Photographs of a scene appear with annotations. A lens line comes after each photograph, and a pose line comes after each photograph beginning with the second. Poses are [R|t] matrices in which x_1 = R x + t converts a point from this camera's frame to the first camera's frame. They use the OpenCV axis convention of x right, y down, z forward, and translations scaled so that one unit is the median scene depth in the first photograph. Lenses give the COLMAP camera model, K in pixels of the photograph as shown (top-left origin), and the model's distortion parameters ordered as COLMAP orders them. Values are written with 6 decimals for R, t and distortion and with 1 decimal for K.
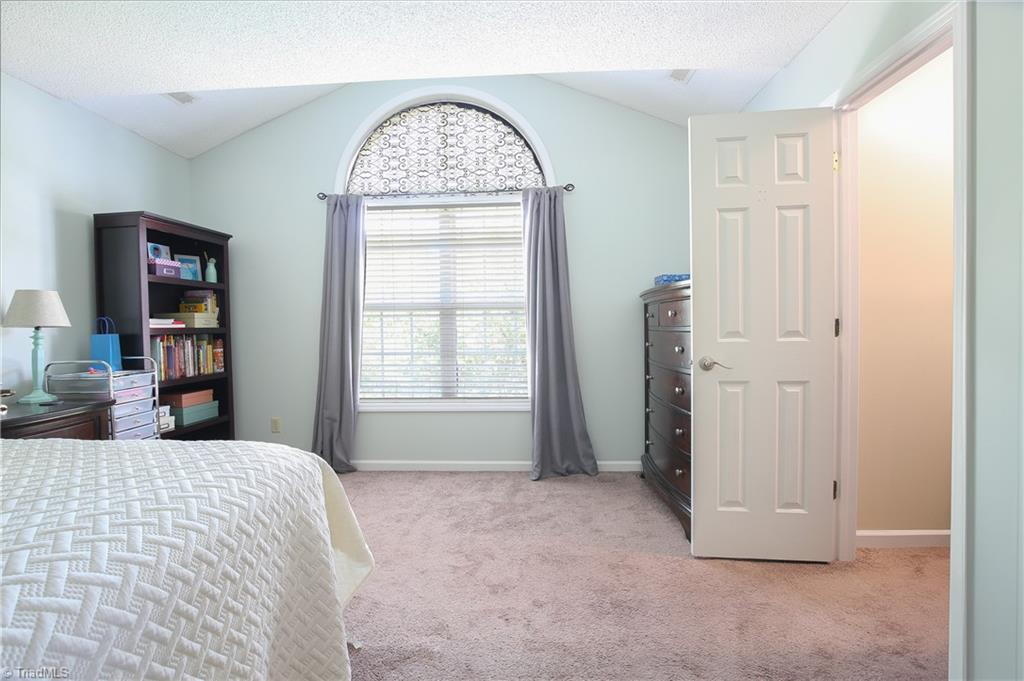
lens RADIAL K [[472.7, 0, 513.6], [0, 472.7, 331.7], [0, 0, 1]] dist [-0.031767, 0.003123]
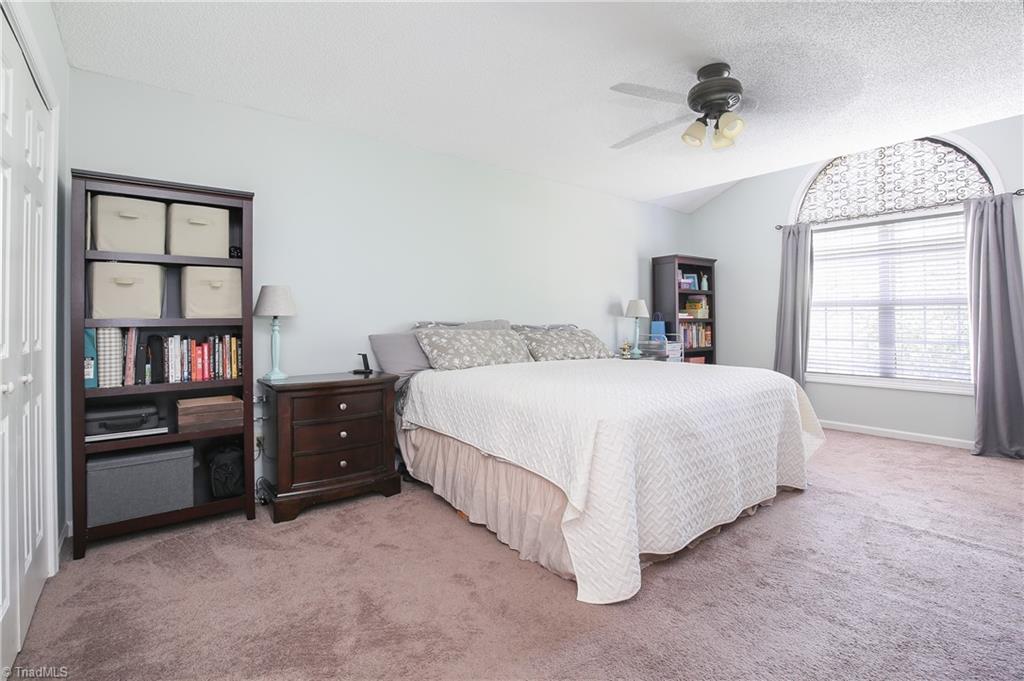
lens RADIAL K [[472.7, 0, 516.7], [0, 472.7, 311.5], [0, 0, 1]] dist [-0.031767, 0.003123]
pose [[0.658023, -0.001385, -0.752996, 0.140796], [-0.018093, 0.999681, -0.017650, 0.007399], [0.752780, 0.025238, 0.657788, -0.538835]]
